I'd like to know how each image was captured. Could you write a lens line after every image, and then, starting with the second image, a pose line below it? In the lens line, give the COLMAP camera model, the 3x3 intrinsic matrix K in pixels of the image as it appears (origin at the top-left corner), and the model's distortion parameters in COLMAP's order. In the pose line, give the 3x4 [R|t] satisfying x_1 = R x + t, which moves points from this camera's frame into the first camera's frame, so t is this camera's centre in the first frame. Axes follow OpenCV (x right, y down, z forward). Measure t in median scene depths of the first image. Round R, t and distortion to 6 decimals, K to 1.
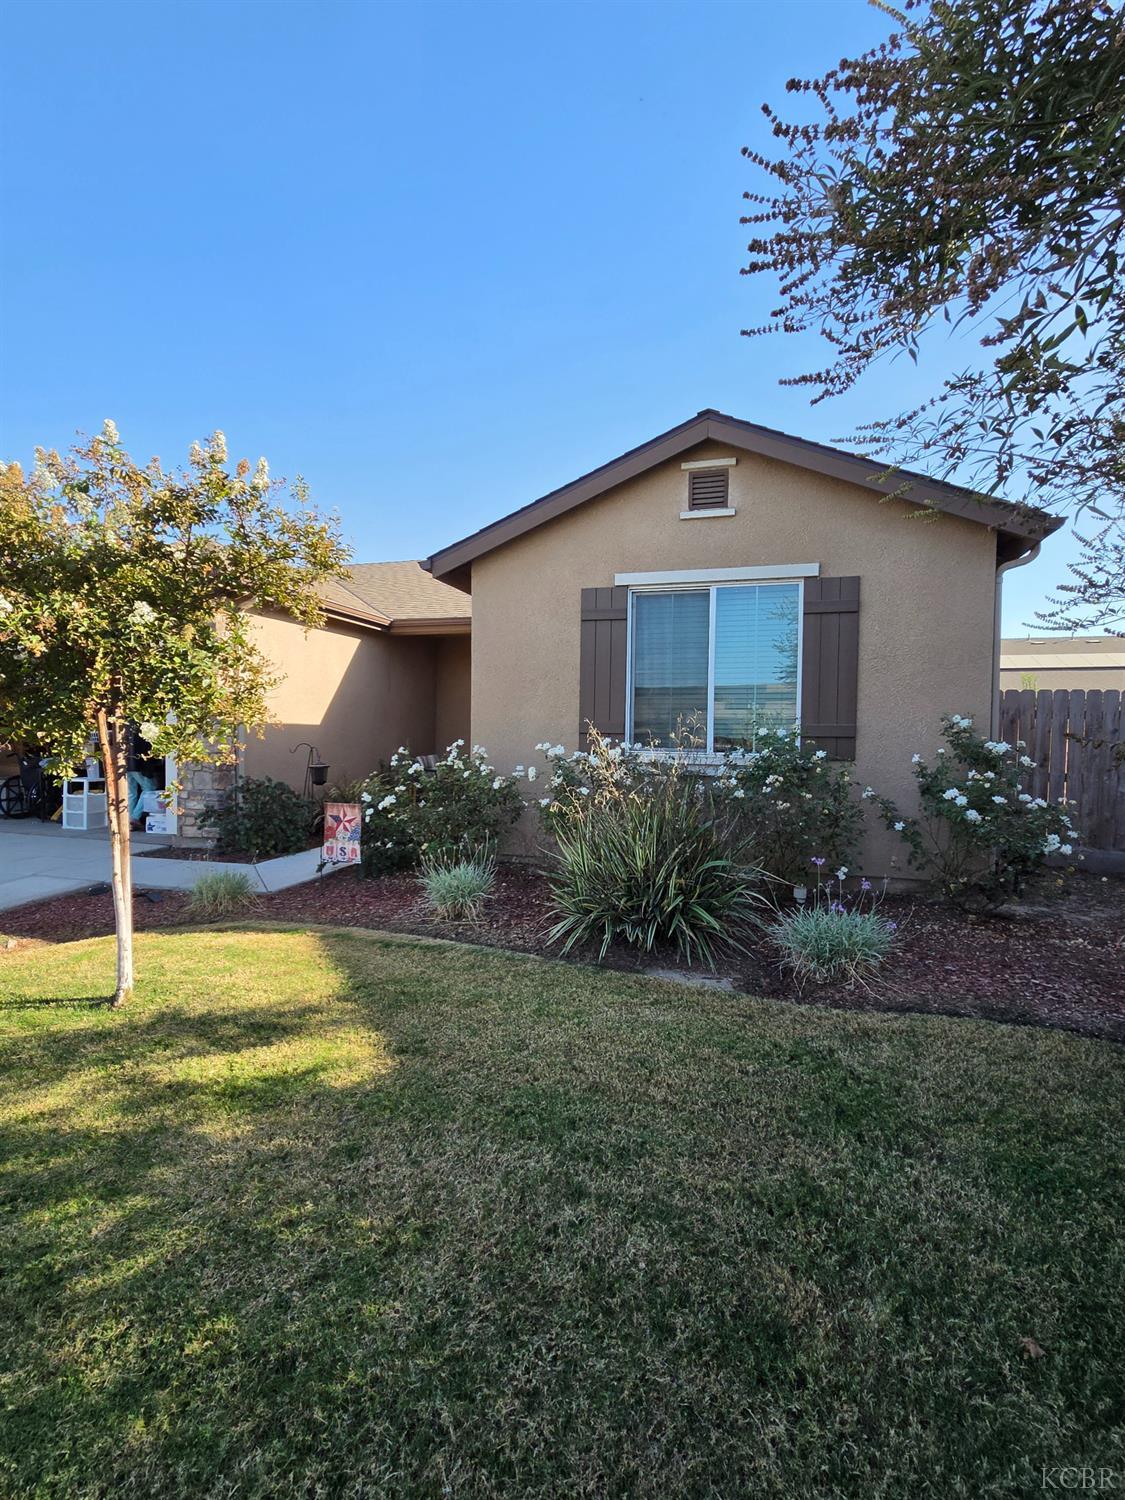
lens RADIAL K [[658.2, 0, 562.5], [0, 658.2, 750.0], [0, 0, 1]] dist [-0.000124, -0.000006]
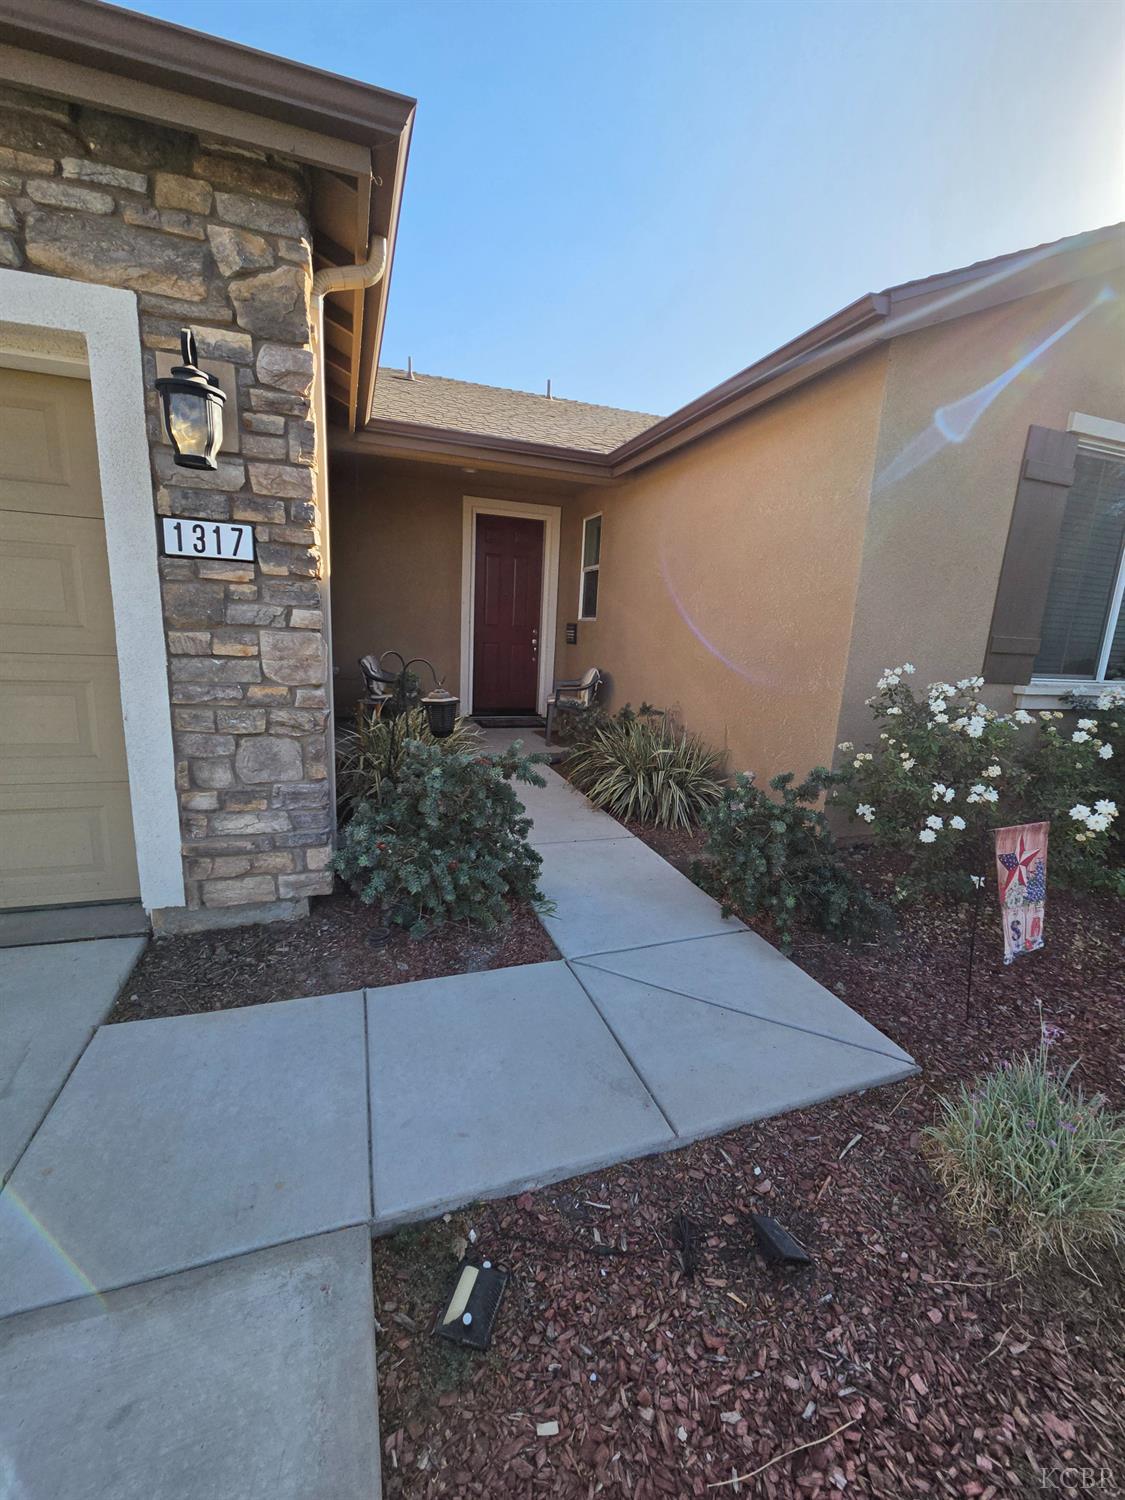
lens RADIAL K [[607.1, 0, 562.5], [0, 607.1, 750.0], [0, 0, 1]] dist [0.000122, 0.000026]
pose [[0.840205, -0.071278, 0.537564, -0.715140], [-0.021825, 0.986076, 0.164860, -0.024822], [-0.541829, -0.150248, 0.826950, 0.747894]]
